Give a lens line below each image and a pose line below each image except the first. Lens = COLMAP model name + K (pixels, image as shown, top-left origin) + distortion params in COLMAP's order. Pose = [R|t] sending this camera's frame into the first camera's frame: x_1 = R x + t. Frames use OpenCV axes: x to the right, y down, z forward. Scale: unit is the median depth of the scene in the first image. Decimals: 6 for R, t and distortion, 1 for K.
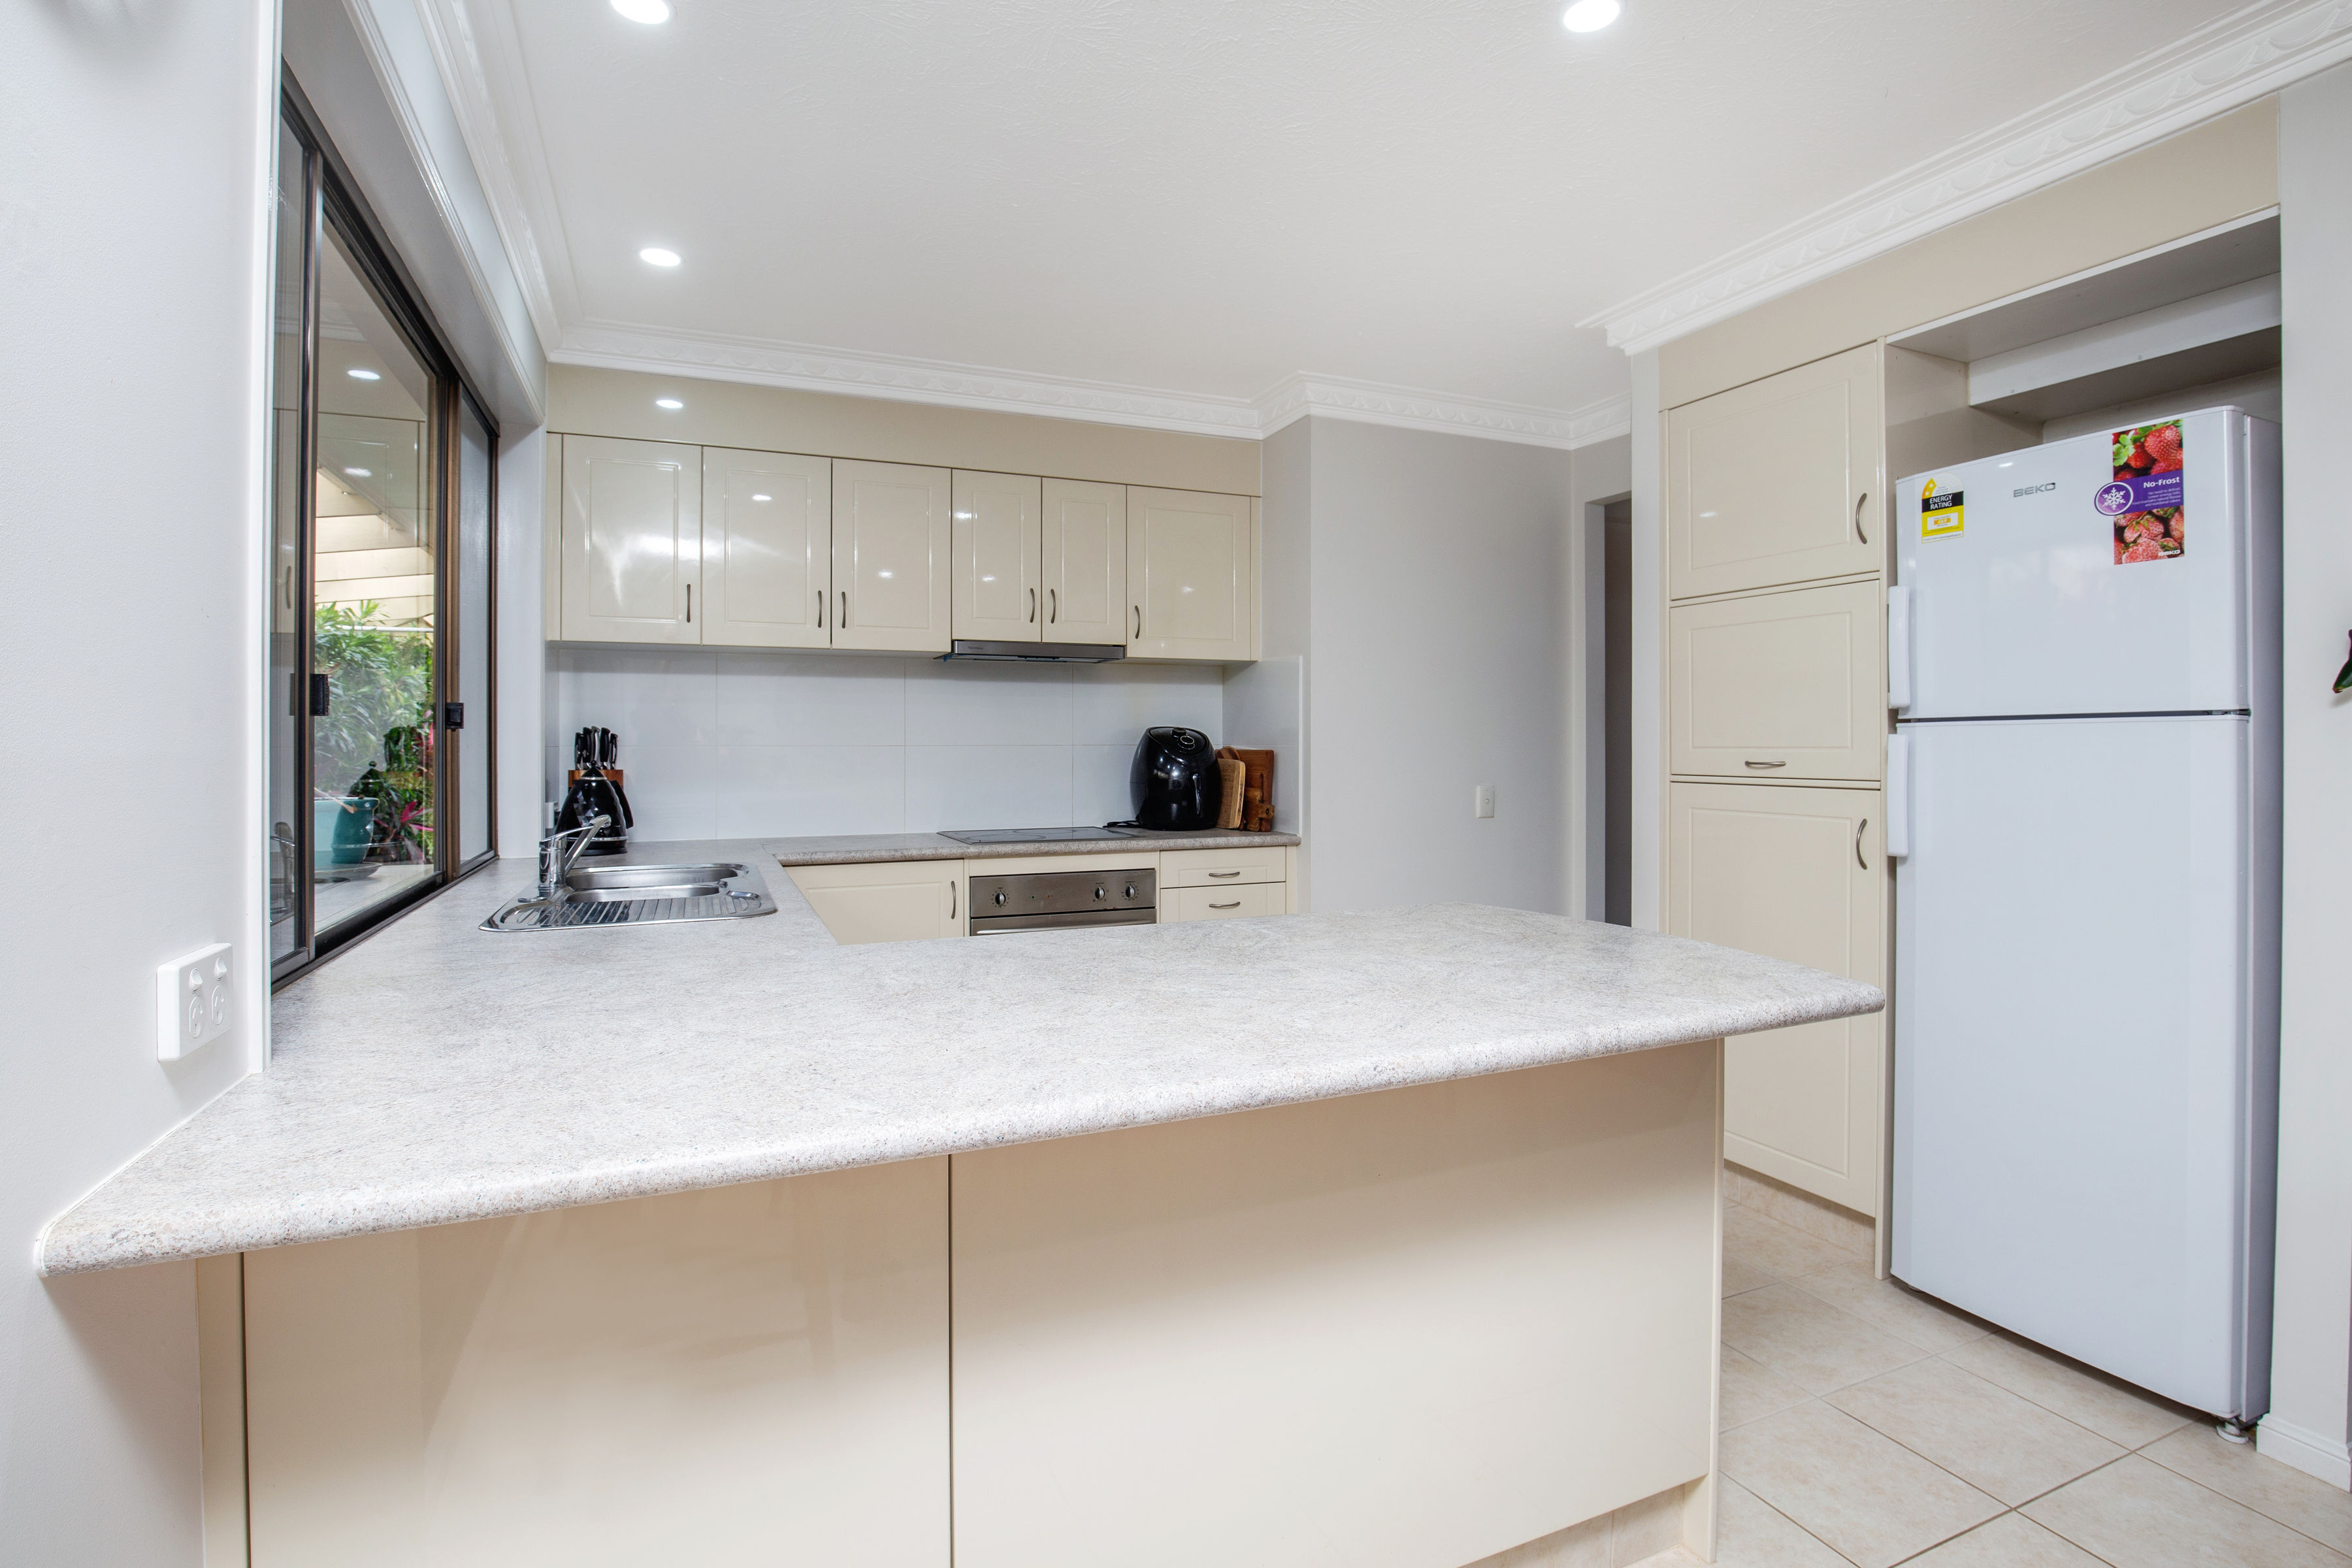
lens RADIAL K [[1118.7, 0, 1172.4], [0, 1118.7, 791.8], [0, 0, 1]] dist [-0.028632, -0.000078]
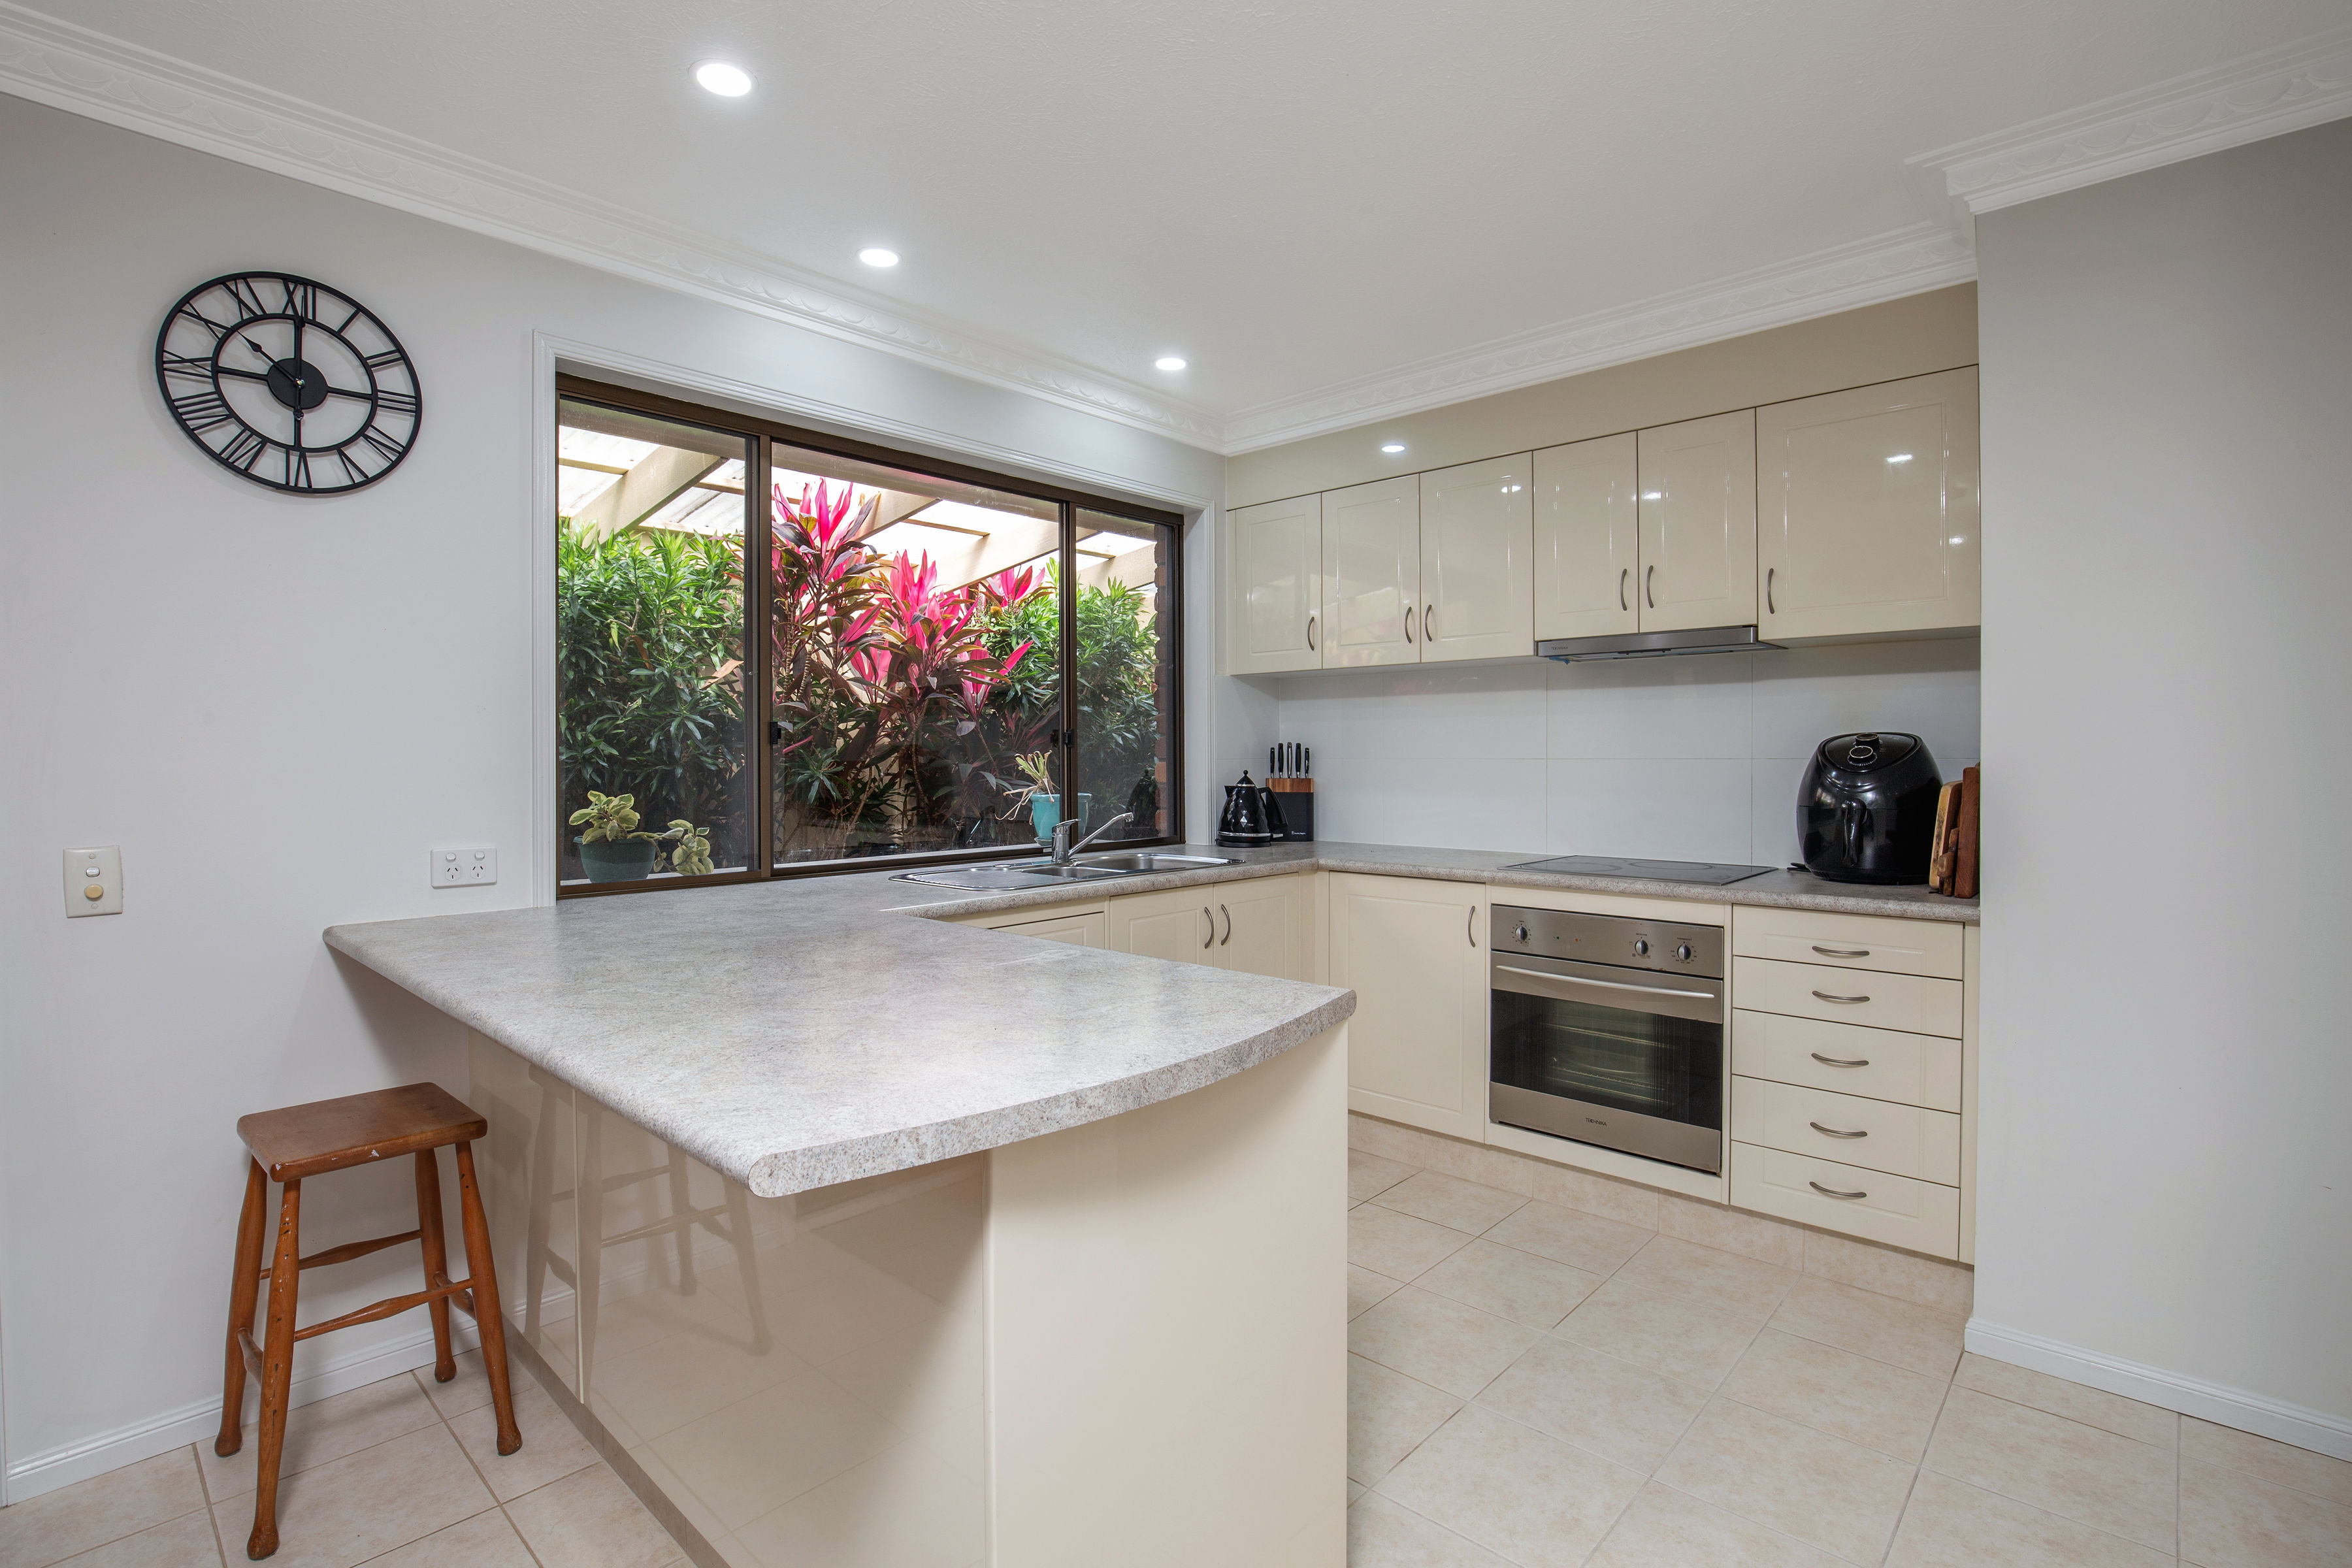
lens RADIAL K [[1118.7, 0, 1172.4], [0, 1118.7, 791.8], [0, 0, 1]] dist [-0.028632, -0.000078]
pose [[0.398730, 0.028563, -0.916624, 0.513465], [-0.037984, 0.999171, 0.014613, -0.017380], [0.916281, 0.028991, 0.399484, 0.380391]]
